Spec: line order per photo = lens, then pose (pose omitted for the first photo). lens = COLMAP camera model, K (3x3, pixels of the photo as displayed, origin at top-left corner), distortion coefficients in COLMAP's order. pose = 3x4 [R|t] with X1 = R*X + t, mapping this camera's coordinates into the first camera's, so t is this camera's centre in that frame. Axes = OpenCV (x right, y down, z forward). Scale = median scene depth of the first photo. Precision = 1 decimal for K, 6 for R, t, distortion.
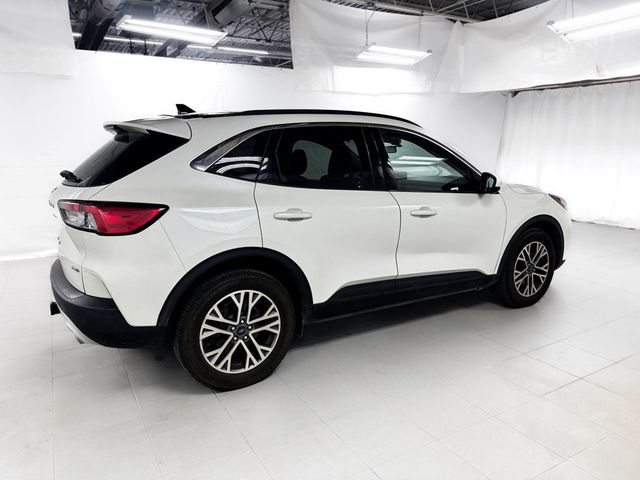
lens RADIAL K [[461.8, 0, 322.6], [0, 461.8, 235.5], [0, 0, 1]] dist [0.039765, -0.002390]
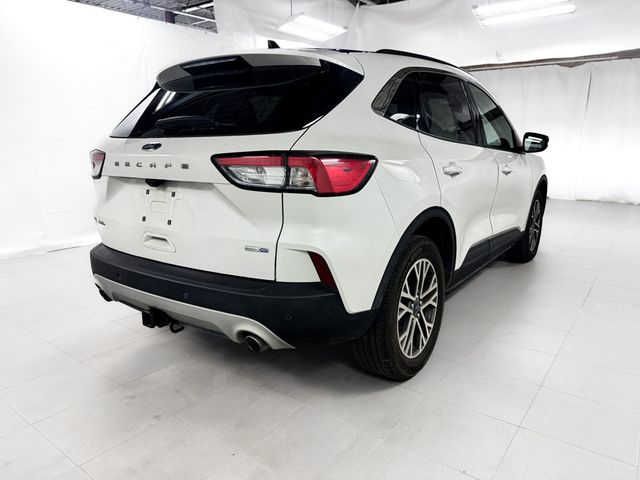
lens RADIAL K [[461.8, 0, 322.6], [0, 461.8, 235.5], [0, 0, 1]] dist [0.039765, -0.002390]
pose [[0.925382, -0.084542, 0.369487, -0.628123], [0.078696, 0.996420, 0.030894, 0.033155], [-0.370776, 0.000489, 0.928722, 0.265189]]
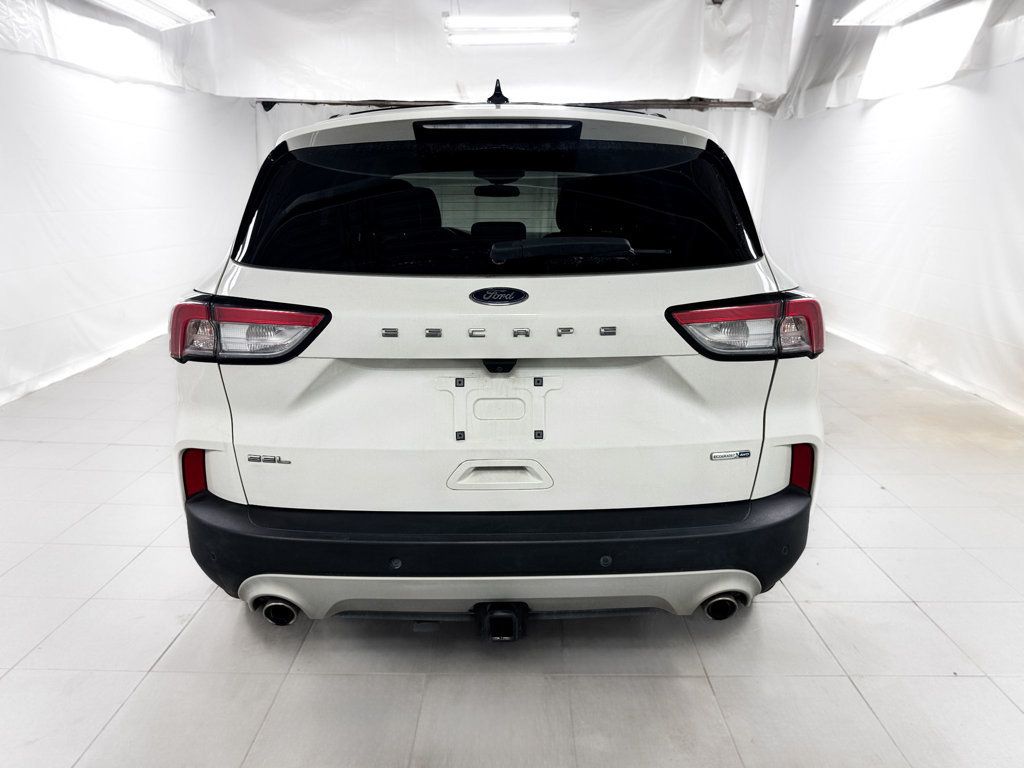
lens RADIAL K [[738.9, 0, 516.2], [0, 738.9, 376.9], [0, 0, 1]] dist [0.039765, -0.002390]
pose [[0.529134, -0.203907, 0.823674, -1.091521], [0.162272, 0.977099, 0.137643, -0.120393], [-0.832878, 0.060828, 0.550104, 0.706464]]
